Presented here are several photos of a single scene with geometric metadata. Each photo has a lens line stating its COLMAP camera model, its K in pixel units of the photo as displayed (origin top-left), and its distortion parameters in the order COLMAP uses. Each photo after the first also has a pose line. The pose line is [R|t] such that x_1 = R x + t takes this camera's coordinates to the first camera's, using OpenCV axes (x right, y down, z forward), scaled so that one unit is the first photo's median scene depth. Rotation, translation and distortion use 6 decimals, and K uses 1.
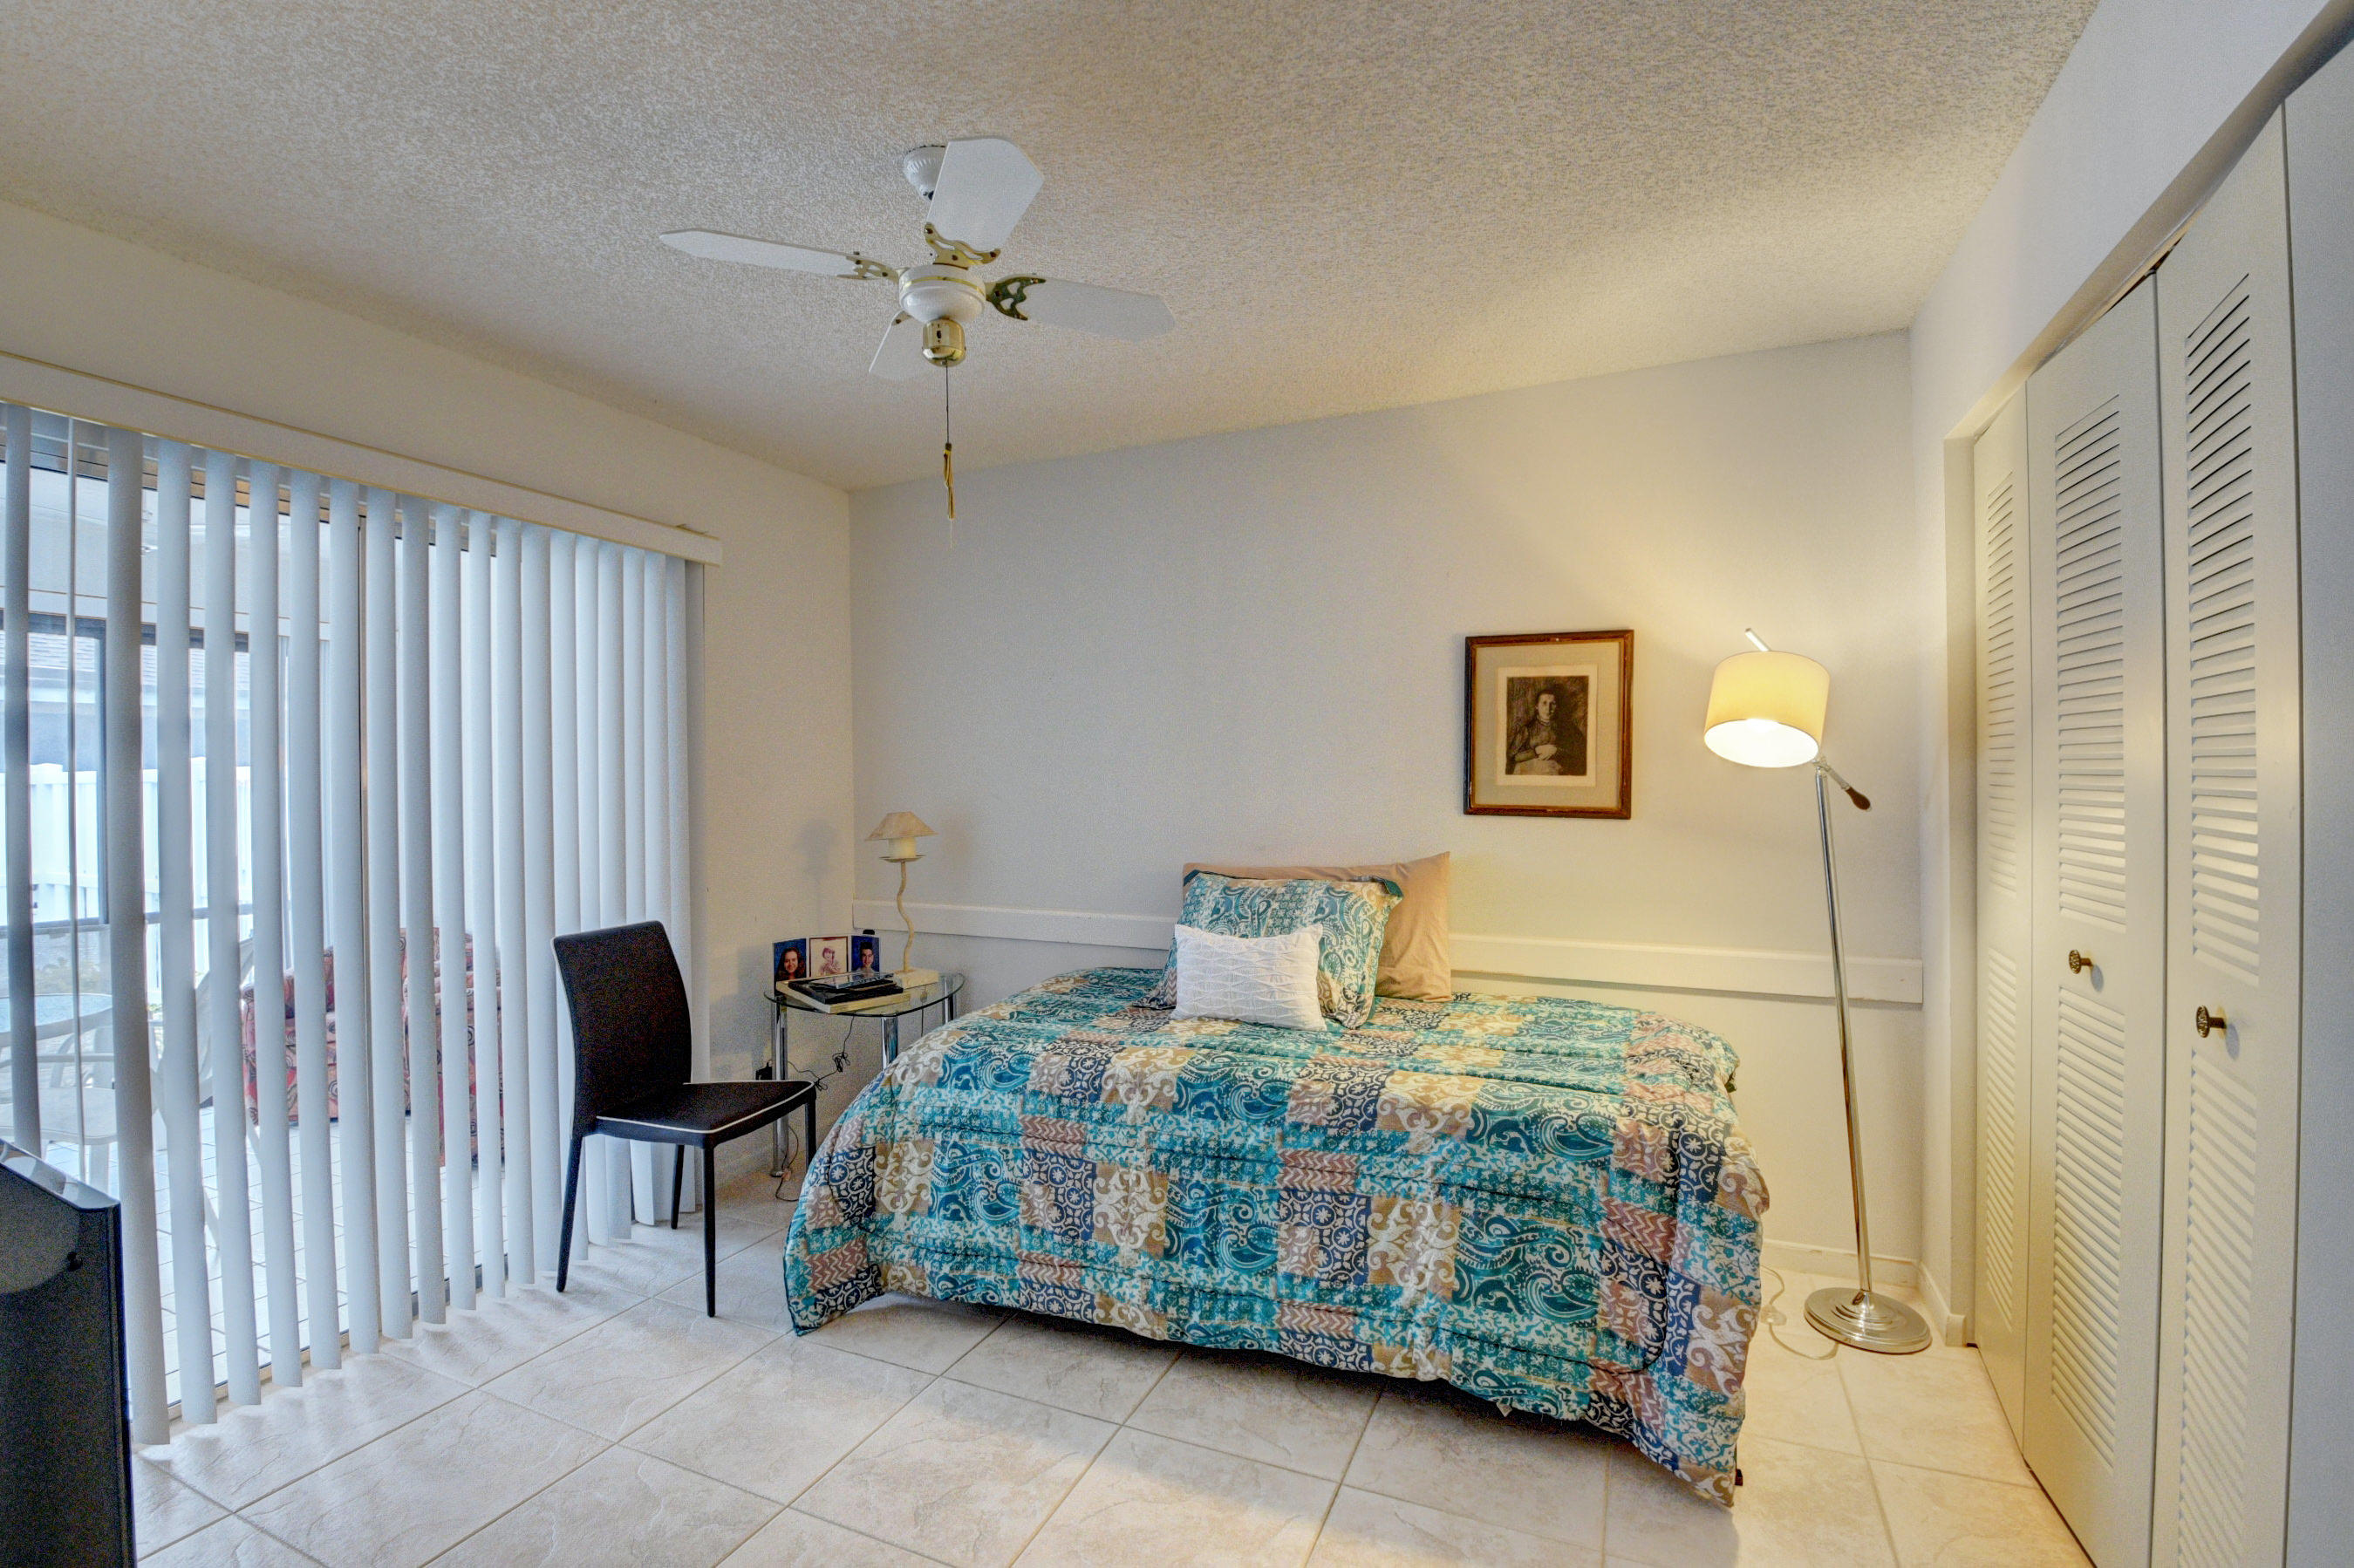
lens RADIAL K [[1020.9, 0, 1177.0], [0, 1020.9, 784.0], [0, 0, 1]] dist [0.065690, -0.000017]
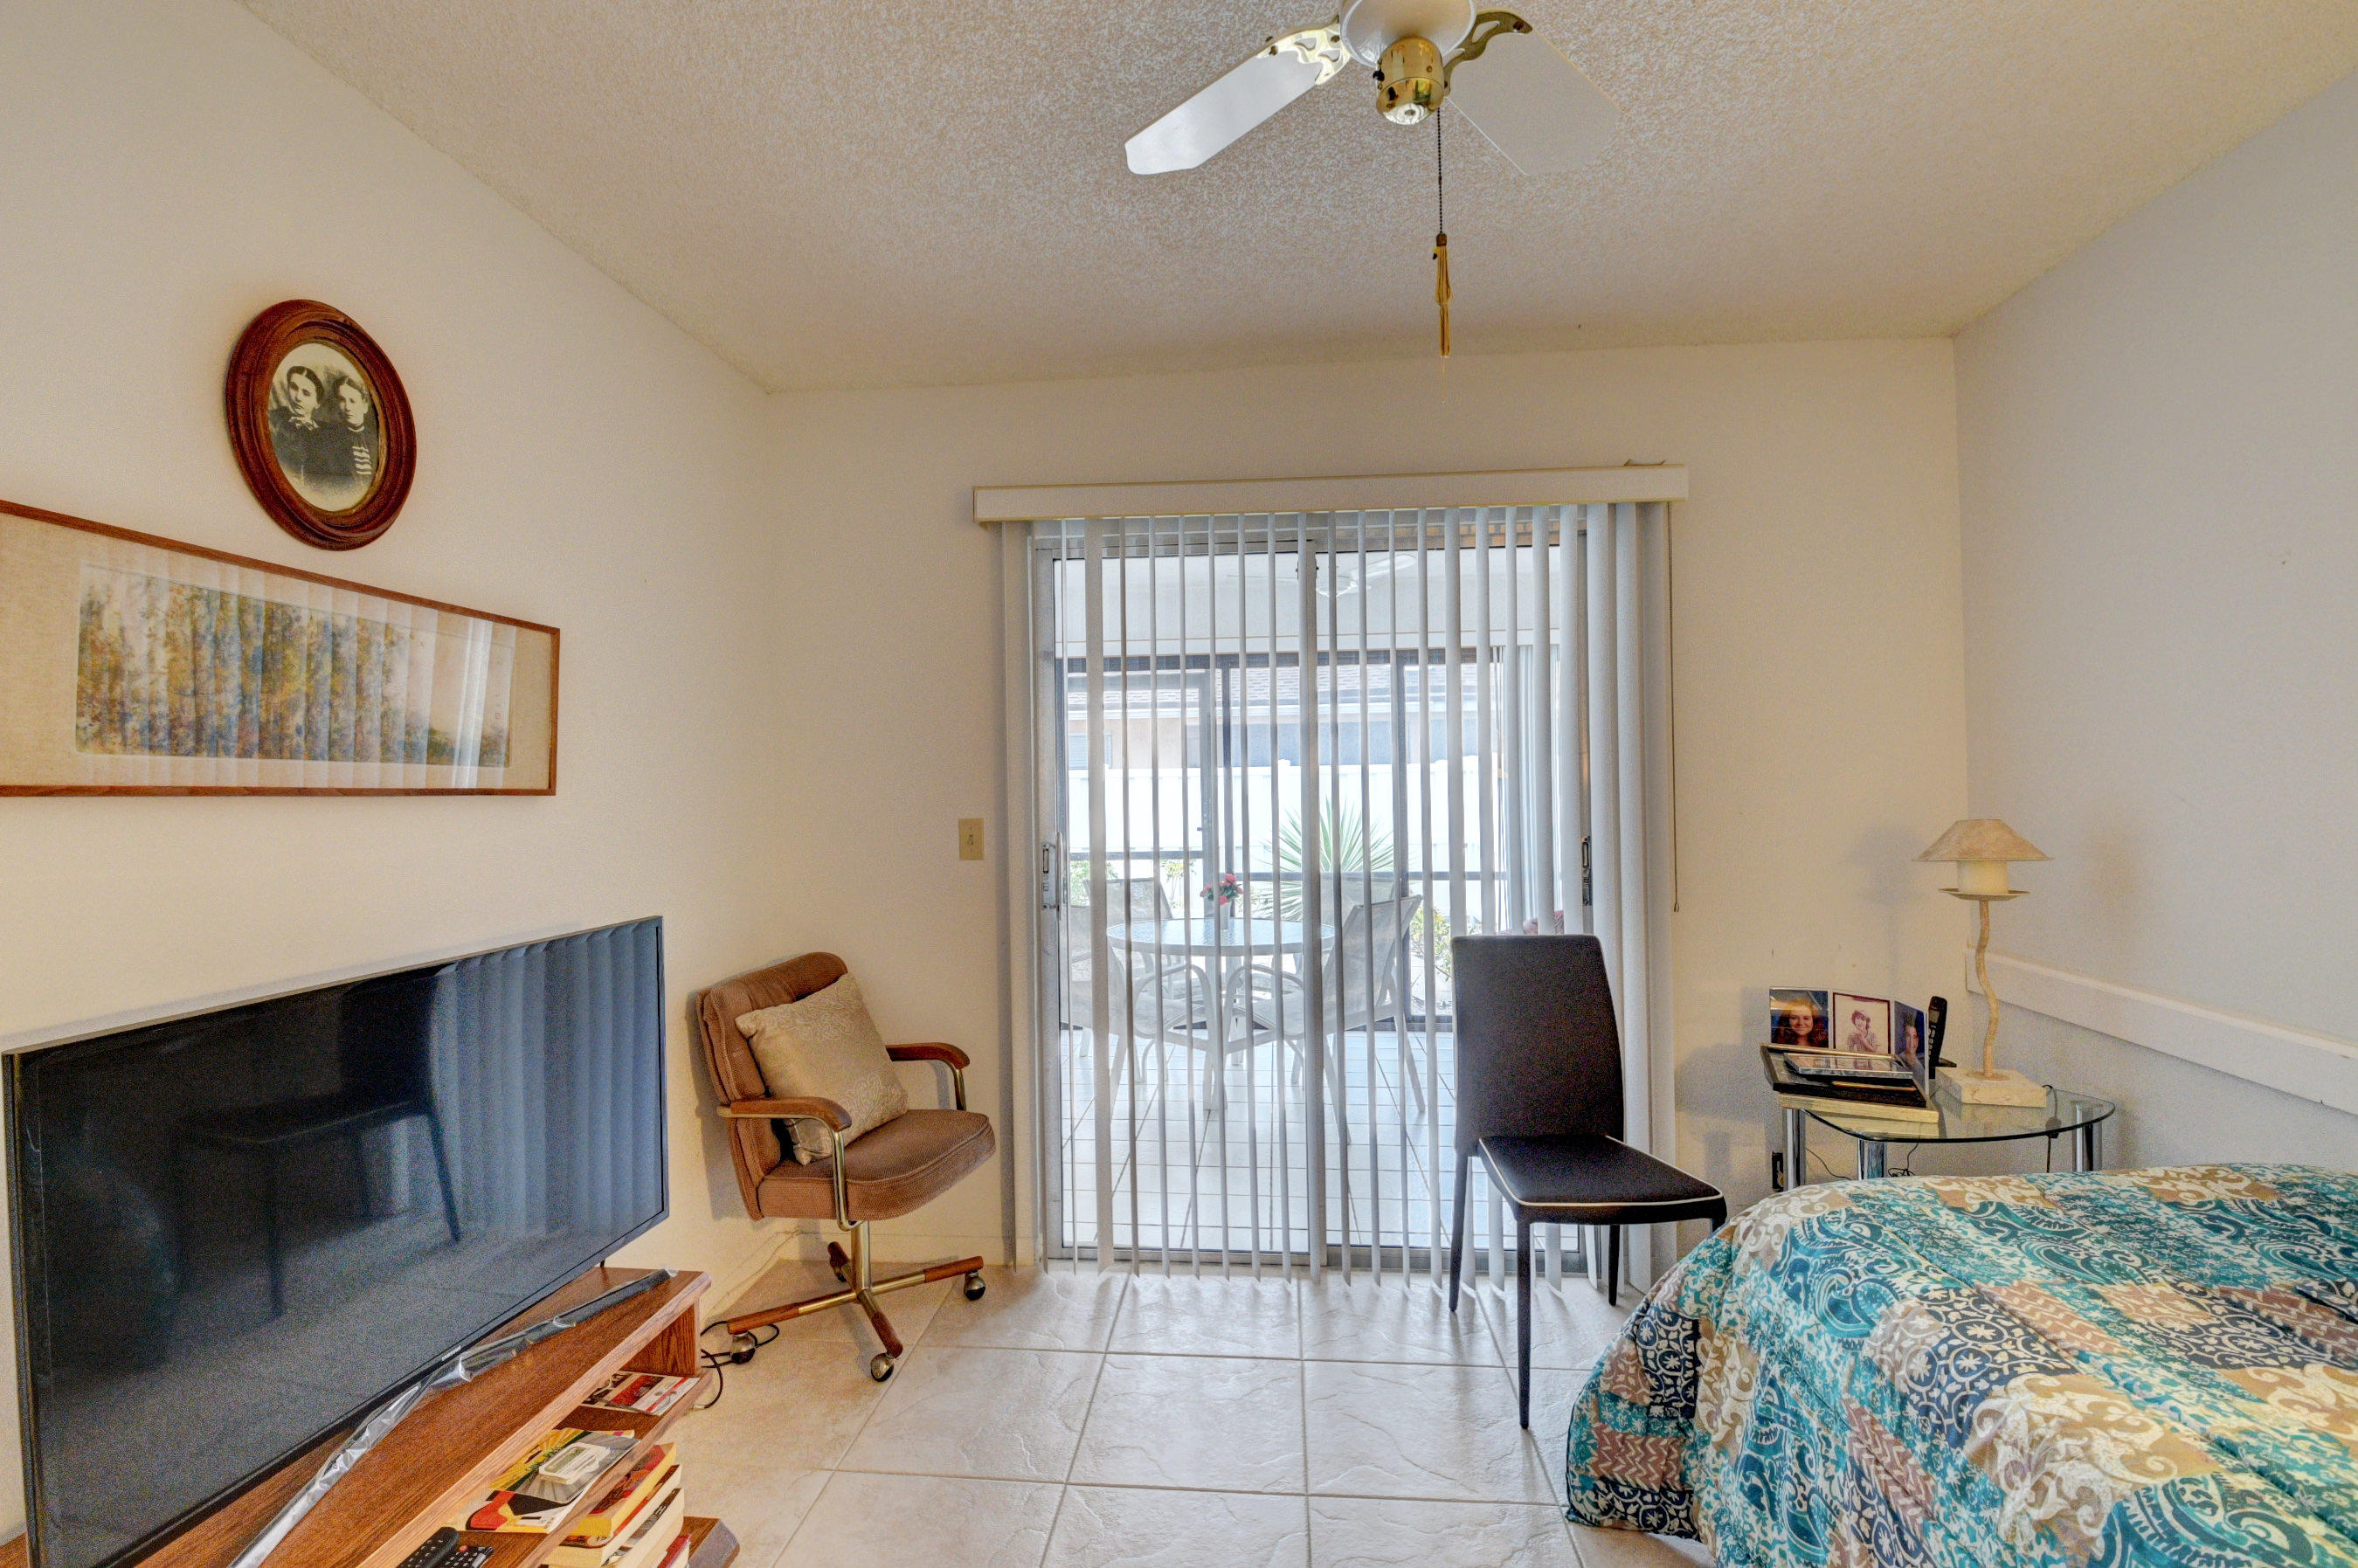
lens RADIAL K [[1068.8, 0, 1218.2], [0, 1068.8, 777.1], [0, 0, 1]] dist [-0.002332, -0.005951]
pose [[0.363408, 0.006846, -0.931605, 0.237538], [0.002822, 0.999960, 0.008450, -0.008626], [0.931626, -0.005700, 0.363374, 0.465593]]
